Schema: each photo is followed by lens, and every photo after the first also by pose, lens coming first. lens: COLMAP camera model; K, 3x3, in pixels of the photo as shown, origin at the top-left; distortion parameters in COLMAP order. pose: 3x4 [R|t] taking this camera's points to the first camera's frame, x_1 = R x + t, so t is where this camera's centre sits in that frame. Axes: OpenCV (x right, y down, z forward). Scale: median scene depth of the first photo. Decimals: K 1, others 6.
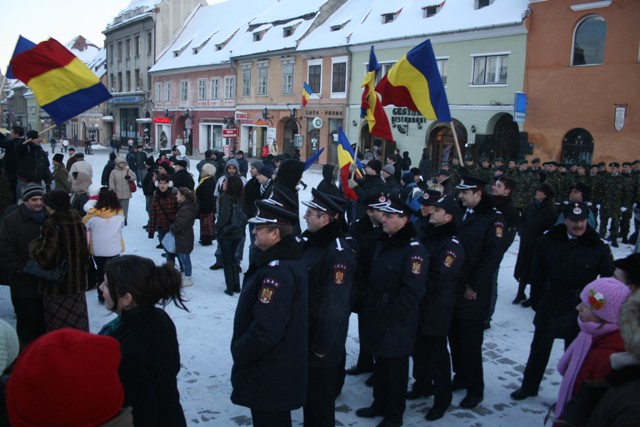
lens RADIAL K [[532.3, 0, 318.6], [0, 532.3, 212.8], [0, 0, 1]] dist [-0.128651, 0.088908]
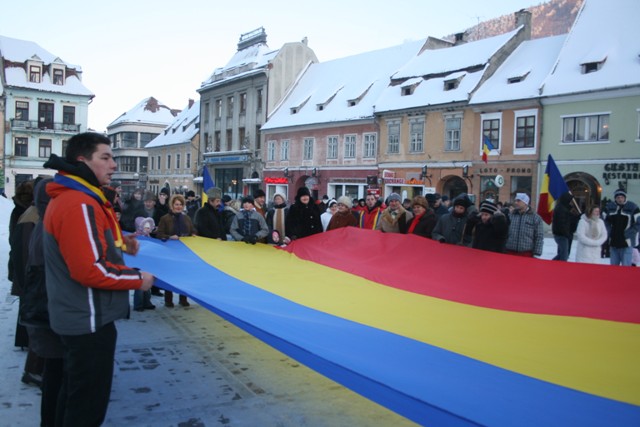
lens RADIAL K [[550.5, 0, 323.1], [0, 550.5, 213.8], [0, 0, 1]] dist [-0.129480, 0.079422]
pose [[0.999105, 0.001802, -0.042257, -0.215472], [-0.007077, 0.992130, -0.125014, 0.004277], [0.041699, 0.125201, 0.991255, 0.055172]]
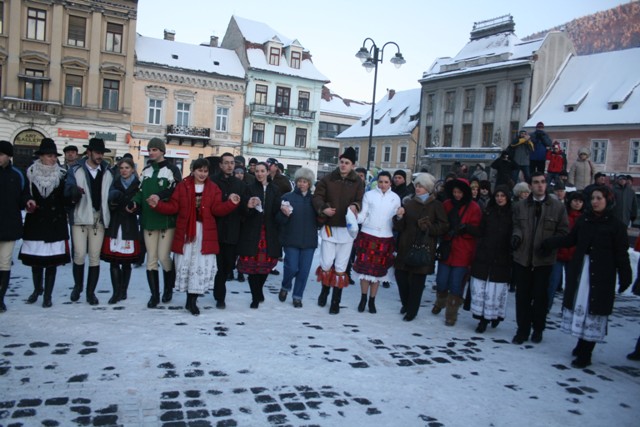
lens RADIAL K [[532.3, 0, 321.8], [0, 532.3, 215.2], [0, 0, 1]] dist [-0.128651, 0.088908]
pose [[0.980205, 0.058963, -0.189002, -0.606133], [-0.078244, 0.992279, -0.096230, -0.020702], [0.181869, 0.109113, 0.977250, 0.143207]]
